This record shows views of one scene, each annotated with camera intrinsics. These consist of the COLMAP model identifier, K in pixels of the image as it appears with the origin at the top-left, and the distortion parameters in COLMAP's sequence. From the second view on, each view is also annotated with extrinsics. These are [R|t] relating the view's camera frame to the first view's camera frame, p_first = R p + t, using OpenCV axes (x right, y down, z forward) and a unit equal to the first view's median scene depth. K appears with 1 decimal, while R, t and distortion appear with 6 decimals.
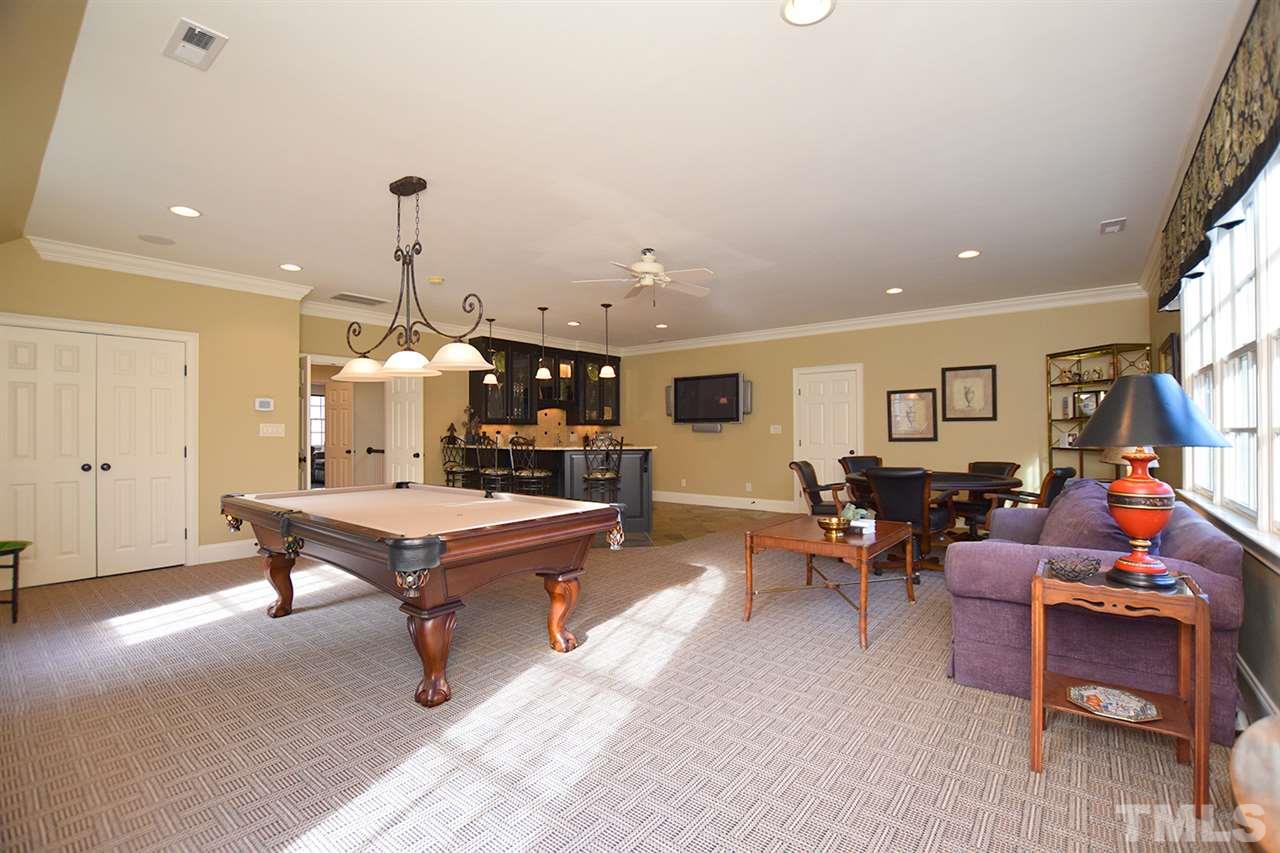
lens RADIAL K [[562.1, 0, 640.0], [0, 562.1, 426.5], [0, 0, 1]] dist [-0.034983, 0.000084]
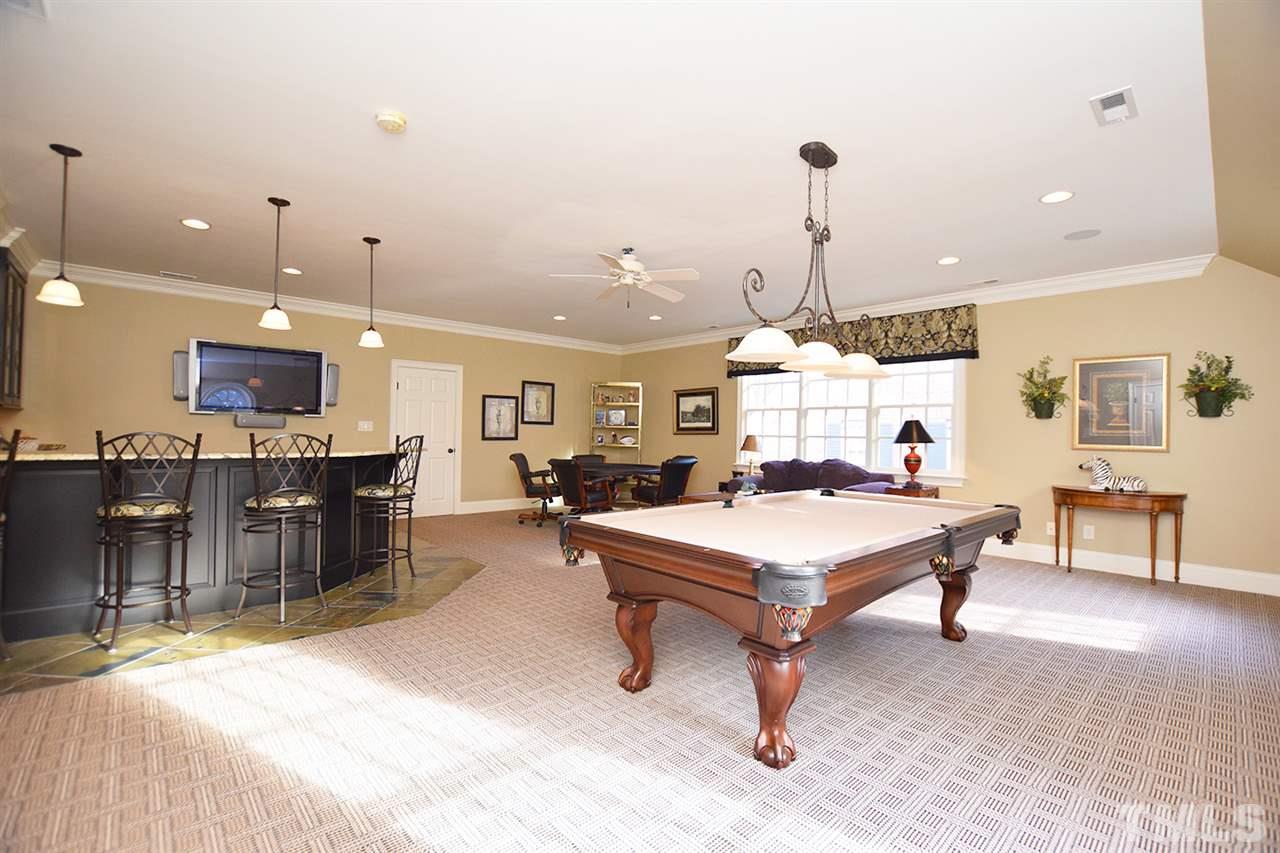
lens RADIAL K [[562.1, 0, 640.0], [0, 562.1, 426.5], [0, 0, 1]] dist [-0.034983, 0.000084]
pose [[0.150673, 0.020722, 0.988366, -0.665547], [-0.028596, 0.999453, -0.016595, 0.009810], [-0.988170, -0.025763, 0.151183, 0.571140]]
